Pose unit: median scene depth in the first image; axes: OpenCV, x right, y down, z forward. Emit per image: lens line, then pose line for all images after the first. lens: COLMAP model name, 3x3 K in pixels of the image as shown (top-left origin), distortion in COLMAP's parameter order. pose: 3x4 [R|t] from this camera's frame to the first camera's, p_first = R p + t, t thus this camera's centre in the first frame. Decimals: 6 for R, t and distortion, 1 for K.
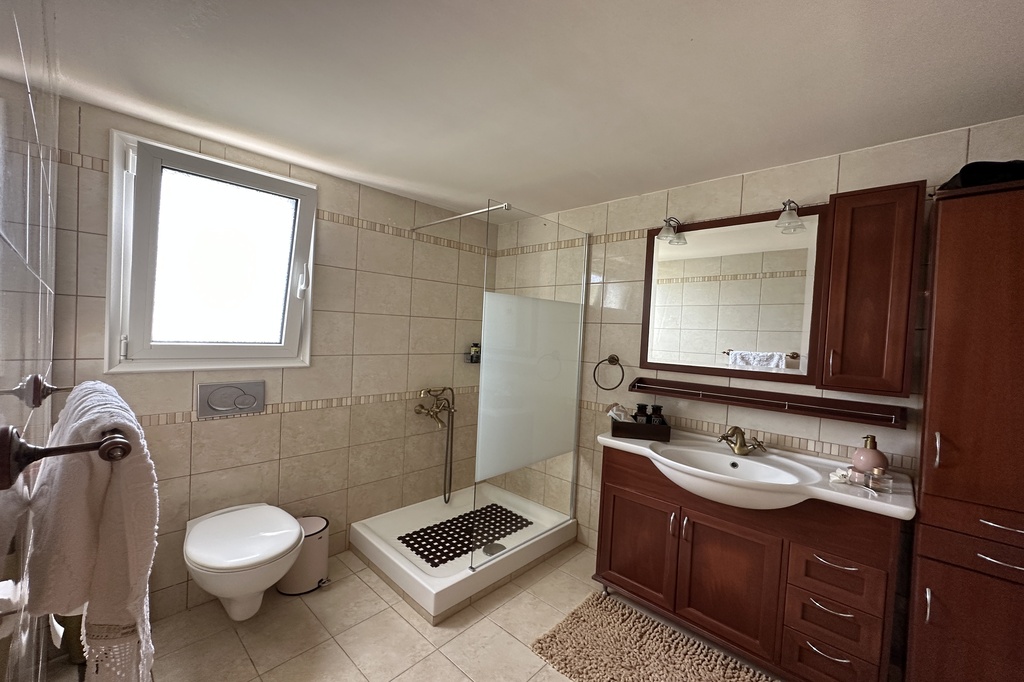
lens RADIAL K [[407.4, 0, 503.1], [0, 407.4, 351.3], [0, 0, 1]] dist [-0.002043, 0.001201]
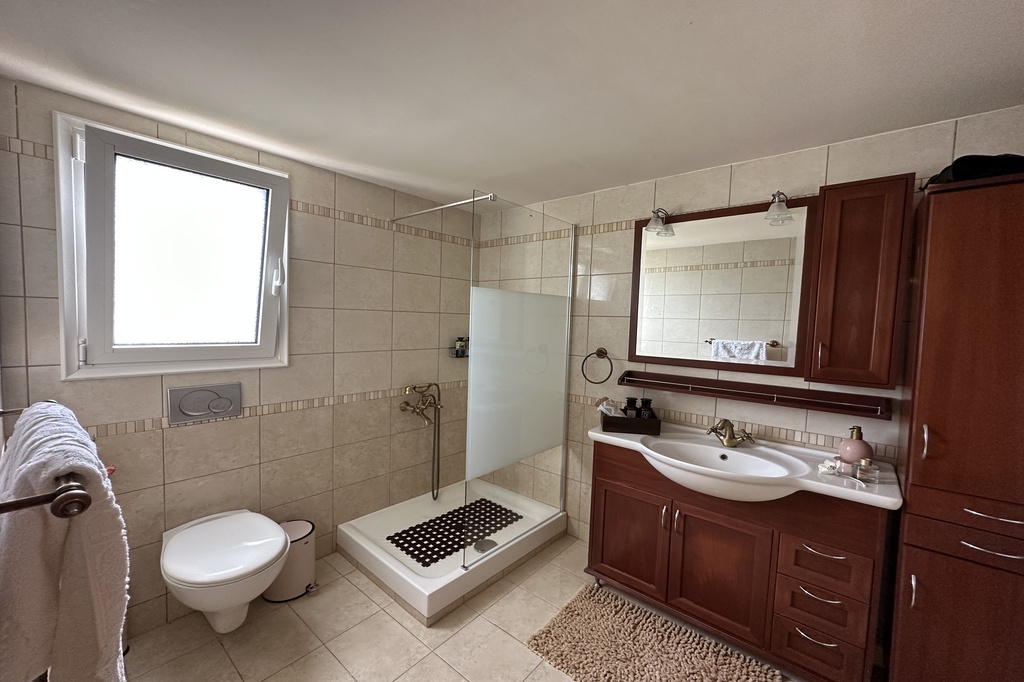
lens RADIAL K [[407.4, 0, 504.9], [0, 407.4, 355.1], [0, 0, 1]] dist [-0.002043, 0.001201]
pose [[0.998519, -0.020148, 0.050539, -0.019539], [0.018275, 0.999139, 0.037248, -0.019977], [-0.051246, -0.036269, 0.998027, 0.026741]]
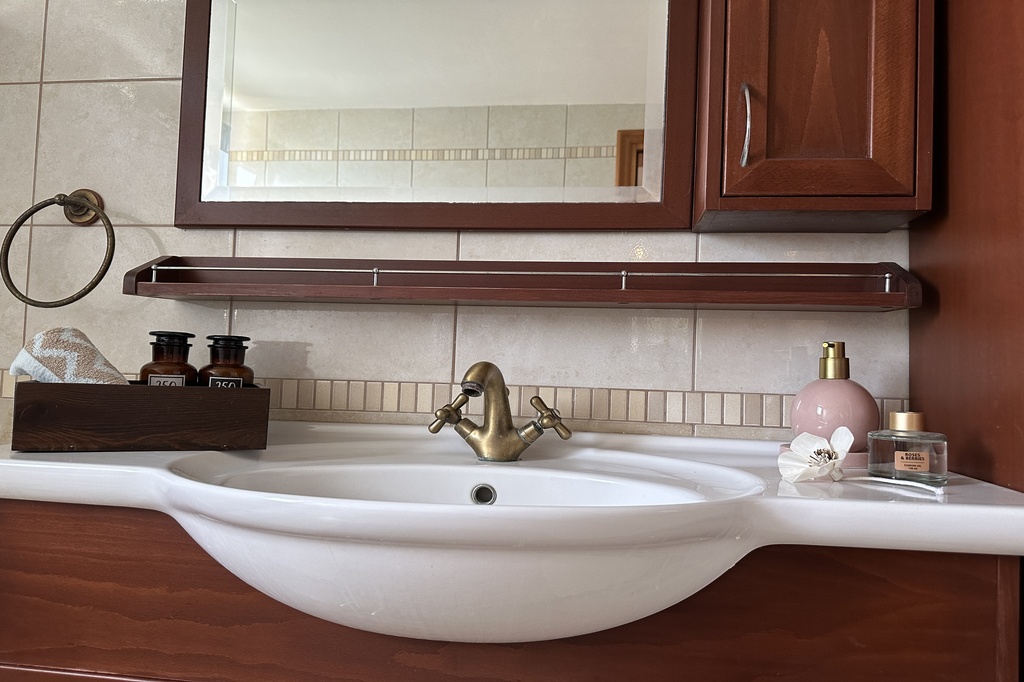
lens RADIAL K [[715.6, 0, 540.6], [0, 715.6, 373.6], [0, 0, 1]] dist [0.083642, -0.109352]
pose [[0.781221, -0.003648, 0.624243, 0.262209], [0.016454, 0.999756, -0.014750, 0.189116], [-0.624037, 0.021794, 0.781091, 0.537355]]
